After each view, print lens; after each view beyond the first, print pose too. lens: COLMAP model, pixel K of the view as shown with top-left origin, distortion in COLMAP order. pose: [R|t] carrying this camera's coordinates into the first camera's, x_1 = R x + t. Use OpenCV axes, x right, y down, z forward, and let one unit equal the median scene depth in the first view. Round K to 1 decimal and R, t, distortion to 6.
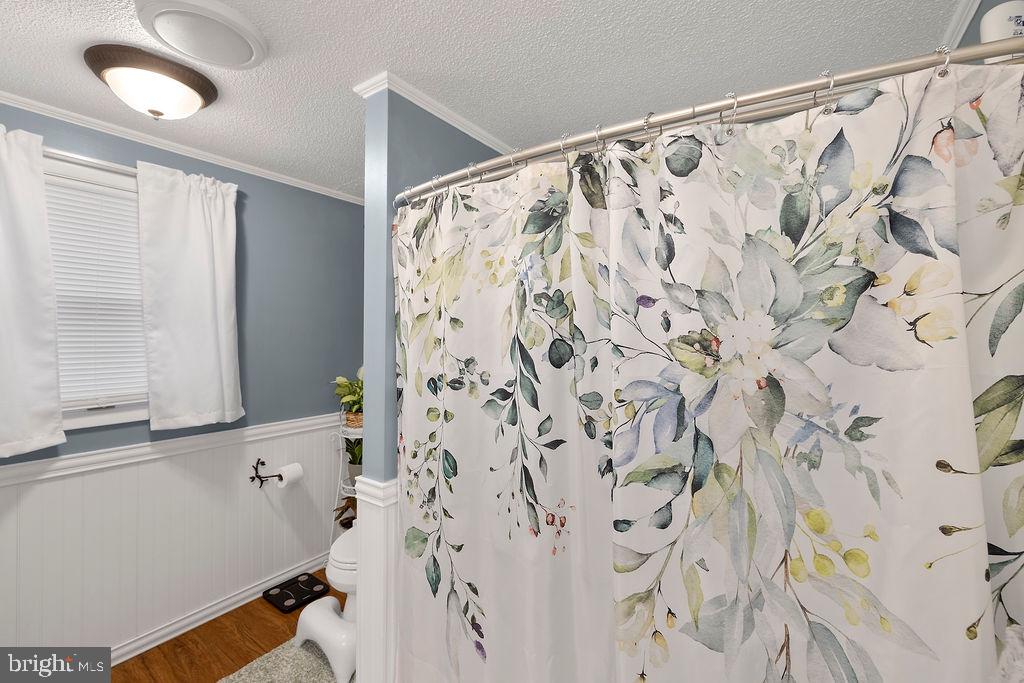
lens RADIAL K [[438.3, 0, 508.2], [0, 438.3, 339.0], [0, 0, 1]] dist [0.002356, 0.001064]
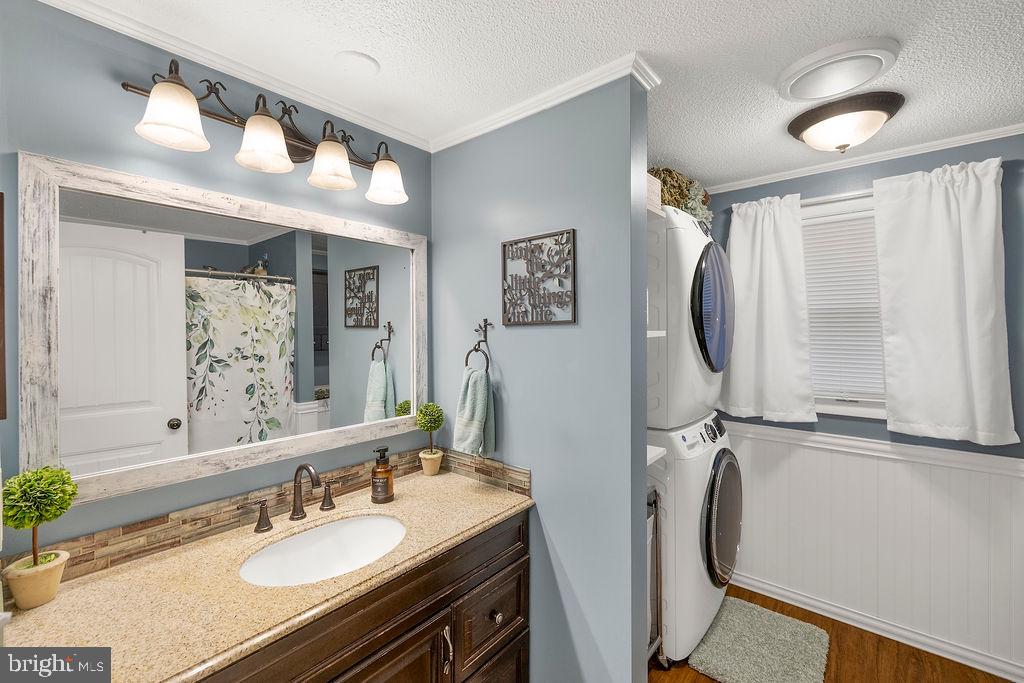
lens RADIAL K [[438.3, 0, 507.4], [0, 438.3, 333.7], [0, 0, 1]] dist [0.002356, 0.001064]
pose [[-0.086440, 0.011476, -0.996191, 0.353105], [-0.006613, 0.999905, 0.012093, -0.033851], [0.996235, 0.007633, -0.086356, 0.203391]]
